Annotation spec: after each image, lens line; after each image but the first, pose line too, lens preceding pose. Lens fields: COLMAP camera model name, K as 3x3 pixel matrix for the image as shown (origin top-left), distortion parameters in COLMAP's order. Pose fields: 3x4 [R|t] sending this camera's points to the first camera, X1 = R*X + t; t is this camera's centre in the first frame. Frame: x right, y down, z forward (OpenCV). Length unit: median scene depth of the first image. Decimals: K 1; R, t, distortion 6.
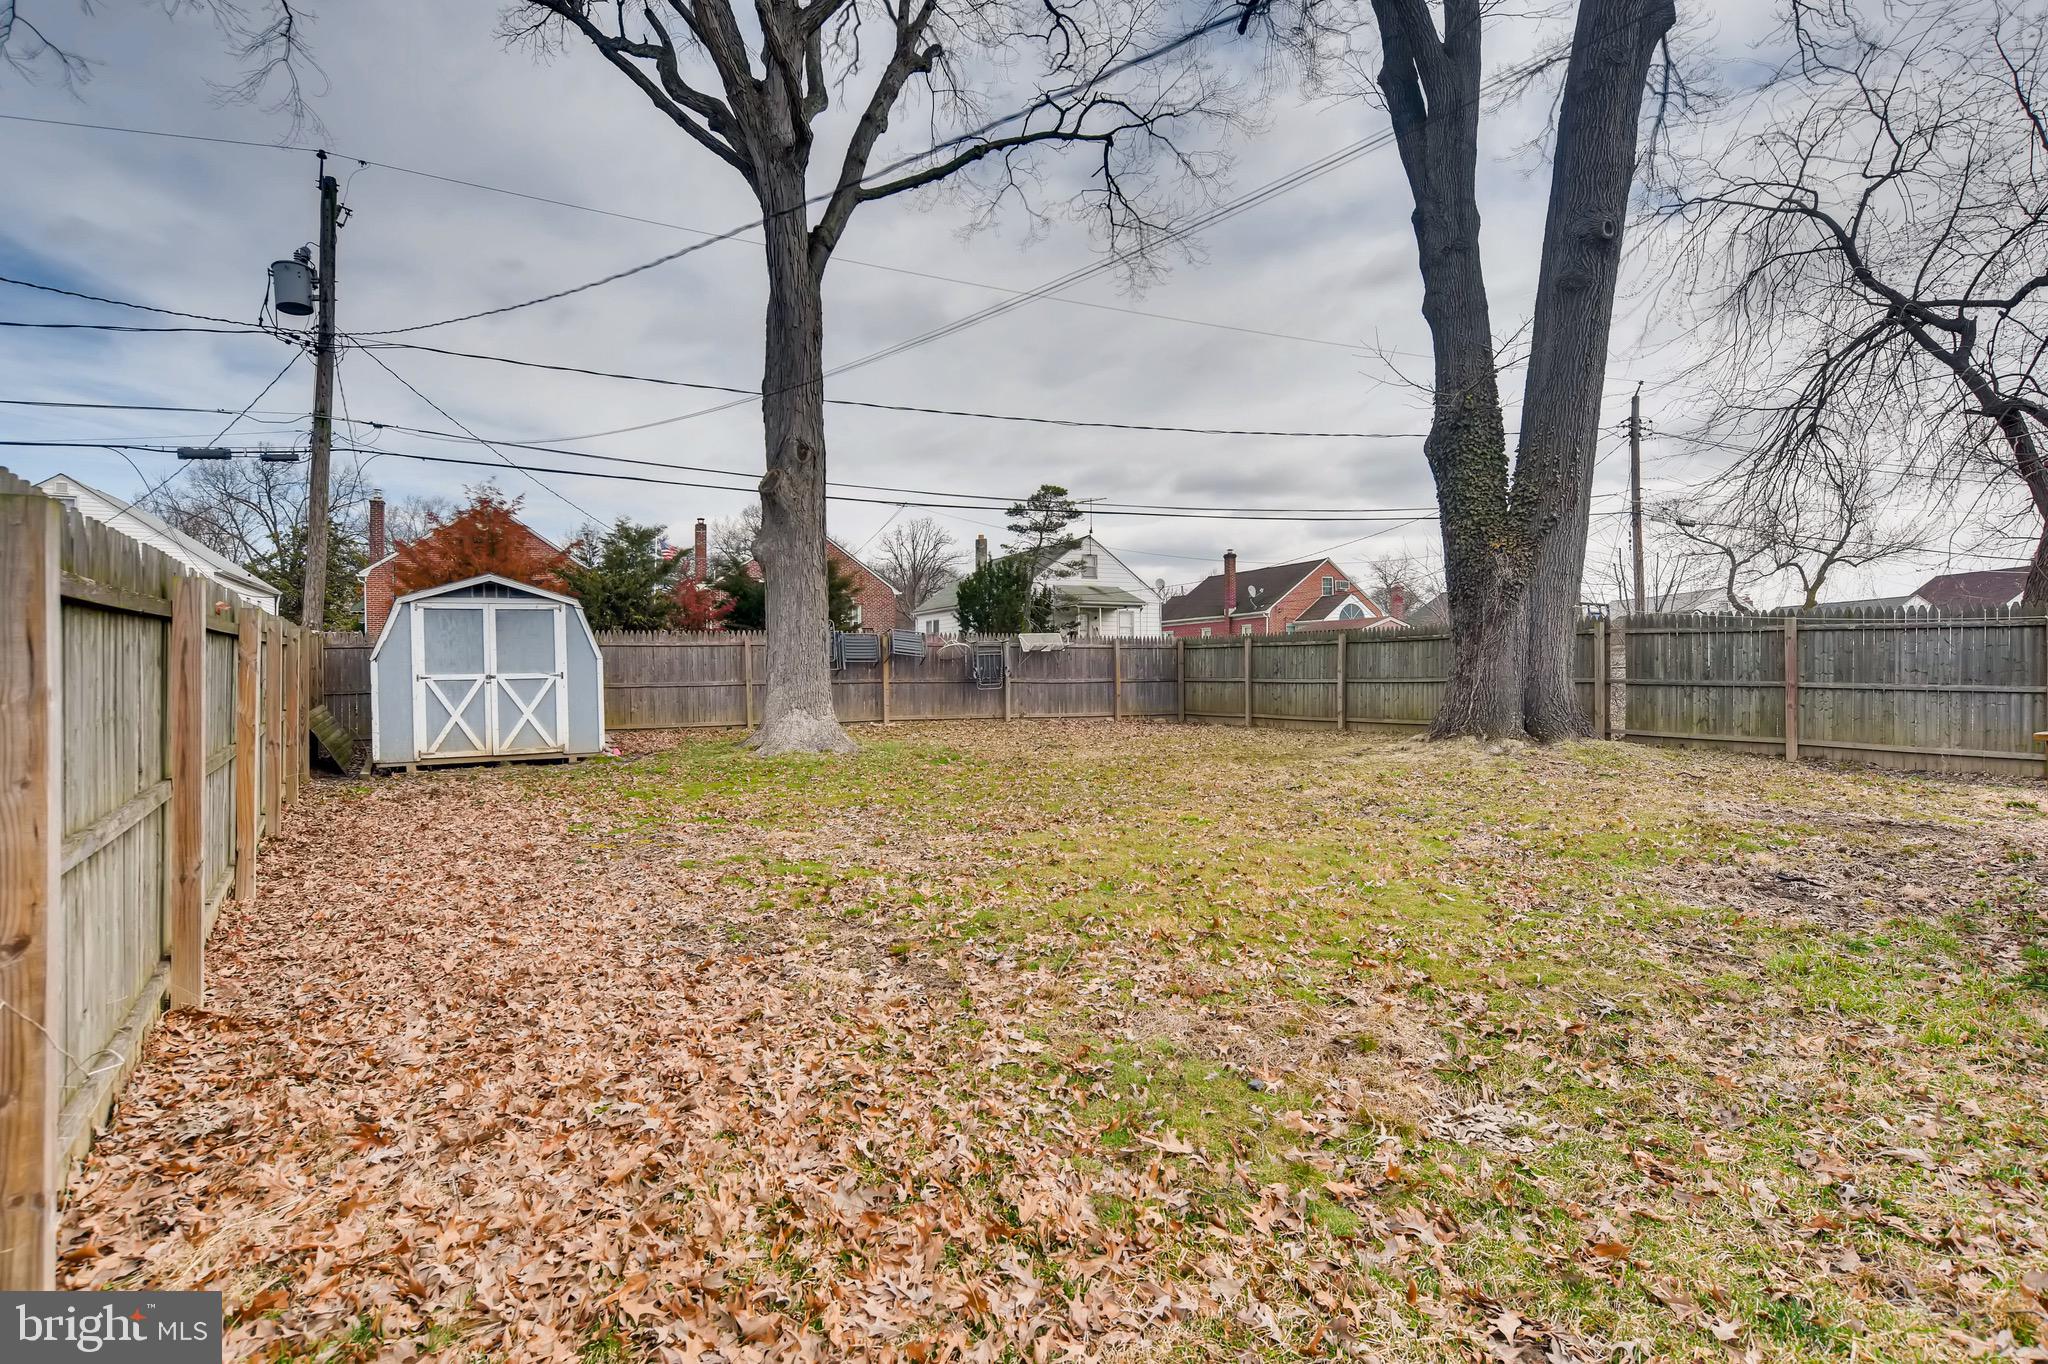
lens RADIAL K [[1038.4, 0, 1010.0], [0, 1038.4, 673.7], [0, 0, 1]] dist [0.002634, 0.000948]
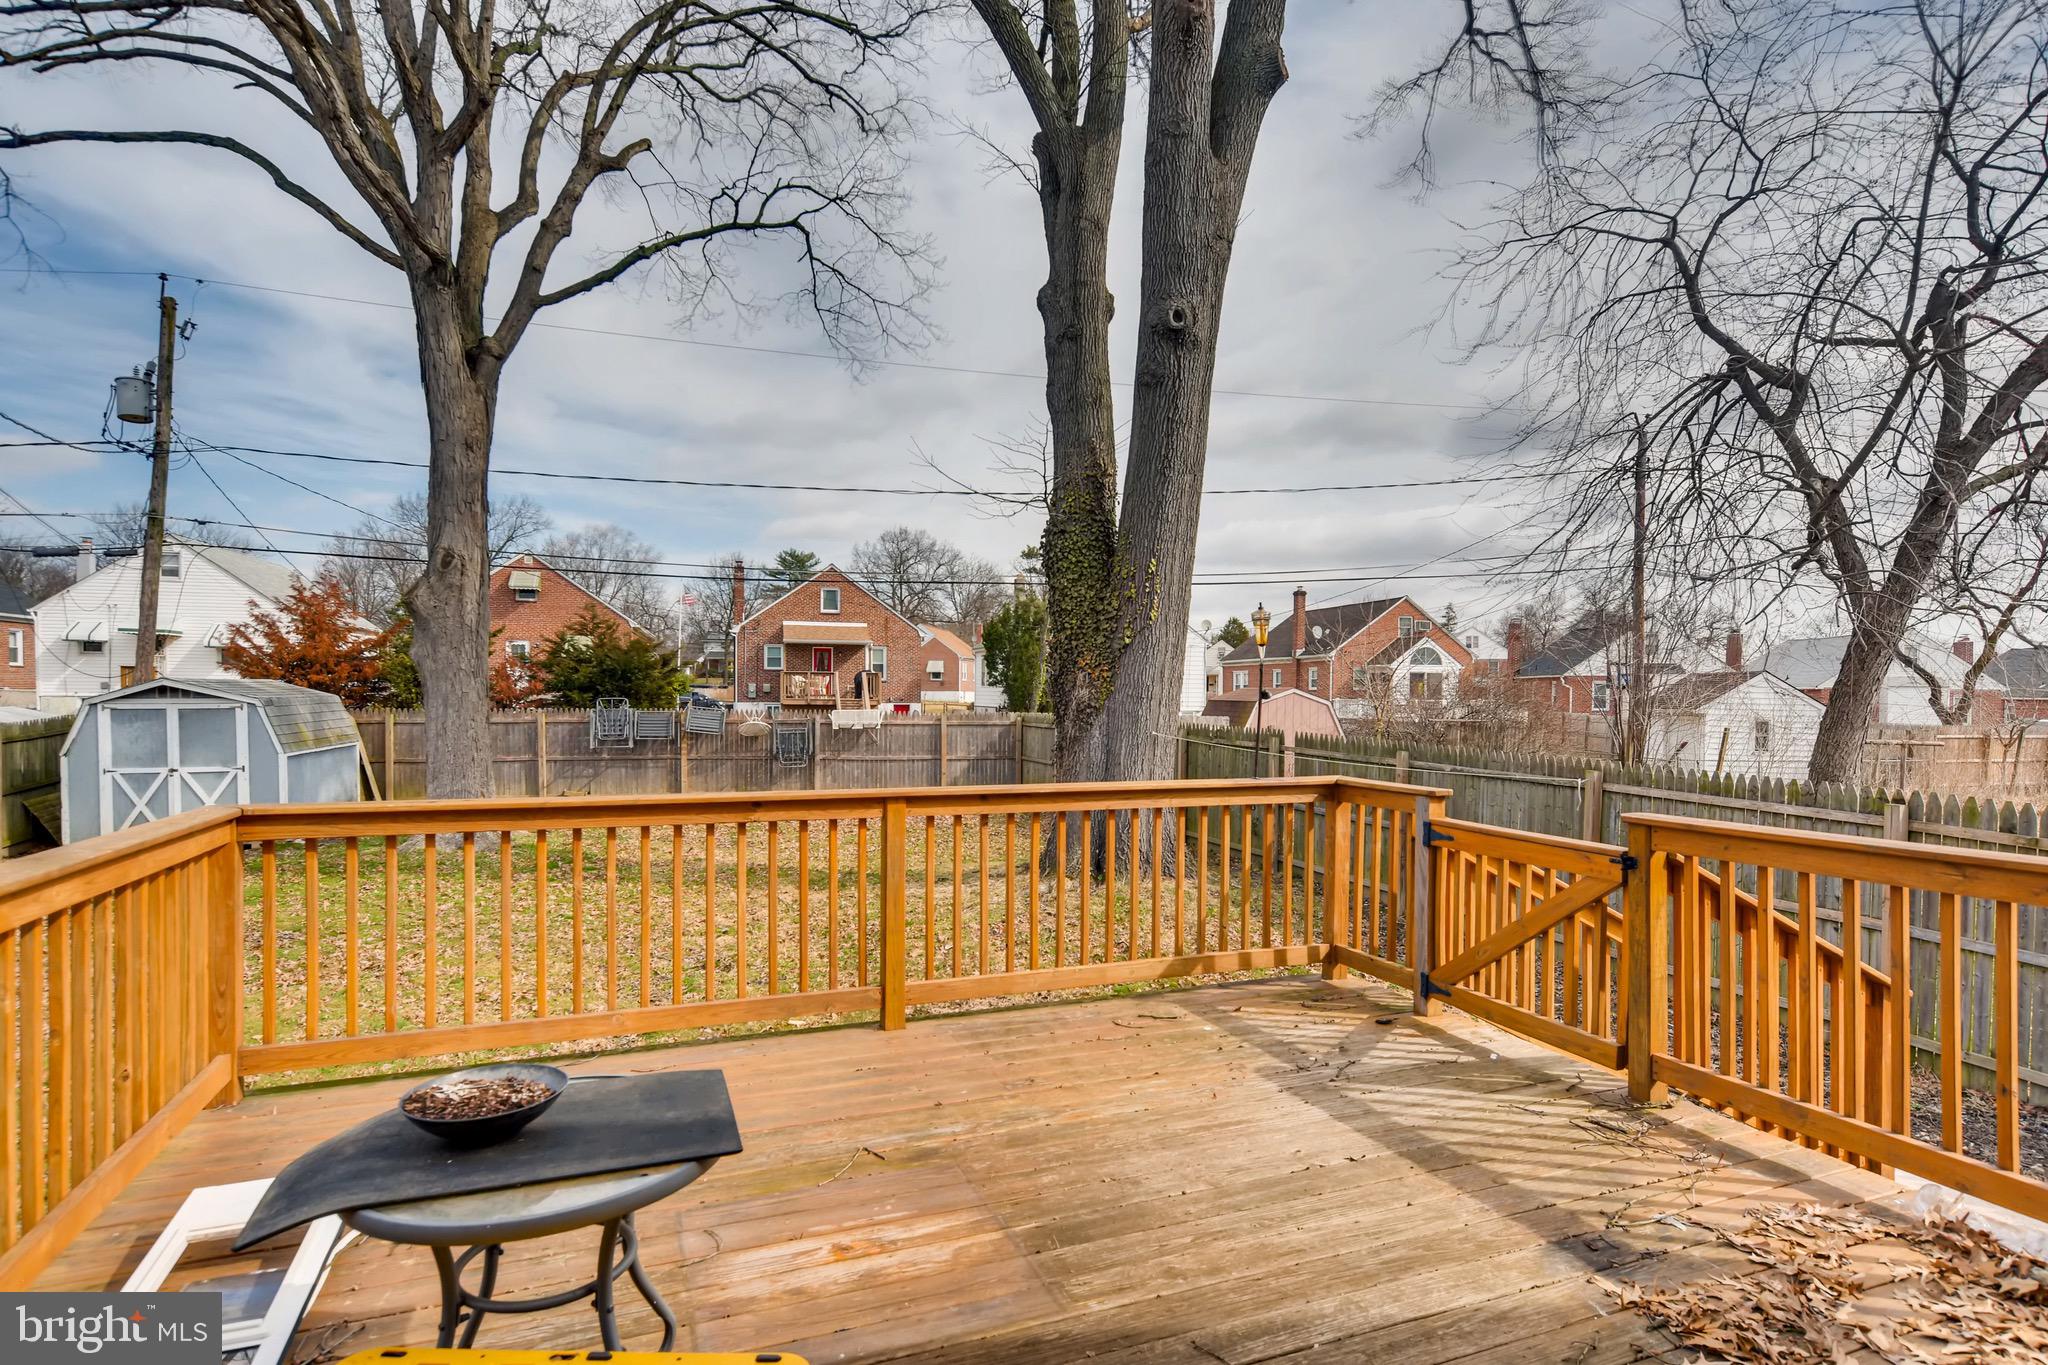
lens RADIAL K [[1038.4, 0, 1012.6], [0, 1038.4, 714.5], [0, 0, 1]] dist [0.002634, 0.000948]
pose [[0.982816, 0.022244, -0.183242, 0.483580], [-0.017785, 0.999505, 0.025940, -0.084569], [0.183728, -0.022236, 0.982726, 0.069531]]
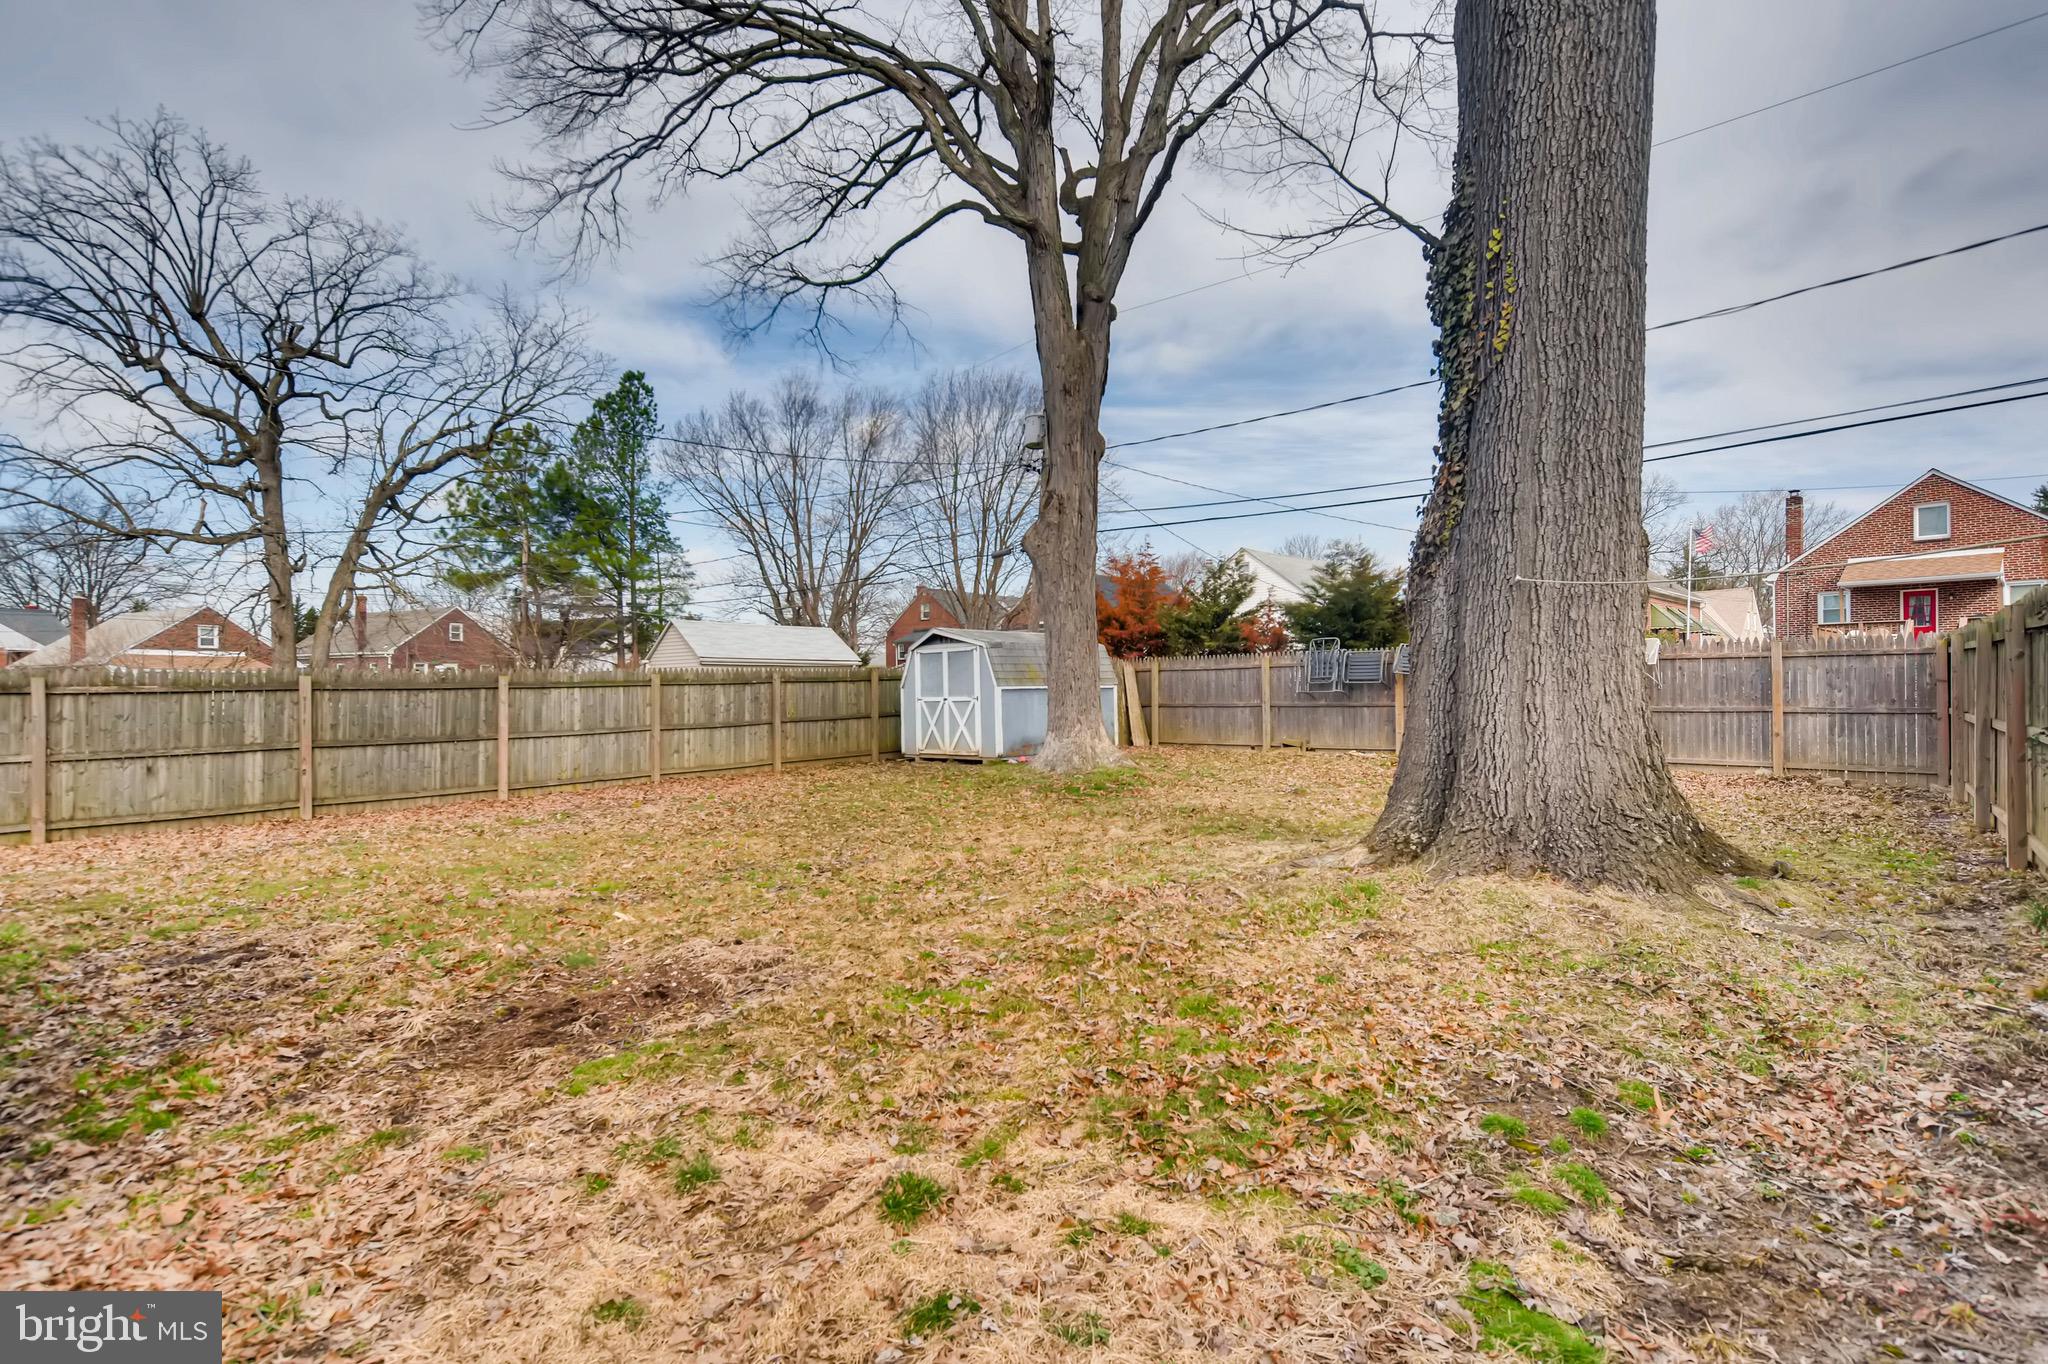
lens RADIAL K [[1038.4, 0, 1029.5], [0, 1038.4, 691.1], [0, 0, 1]] dist [0.002634, 0.000948]
pose [[0.324804, 0.004156, -0.945772, 0.750519], [0.005138, 0.999968, 0.006158, -0.013788], [0.945767, -0.006860, 0.324772, 0.543946]]
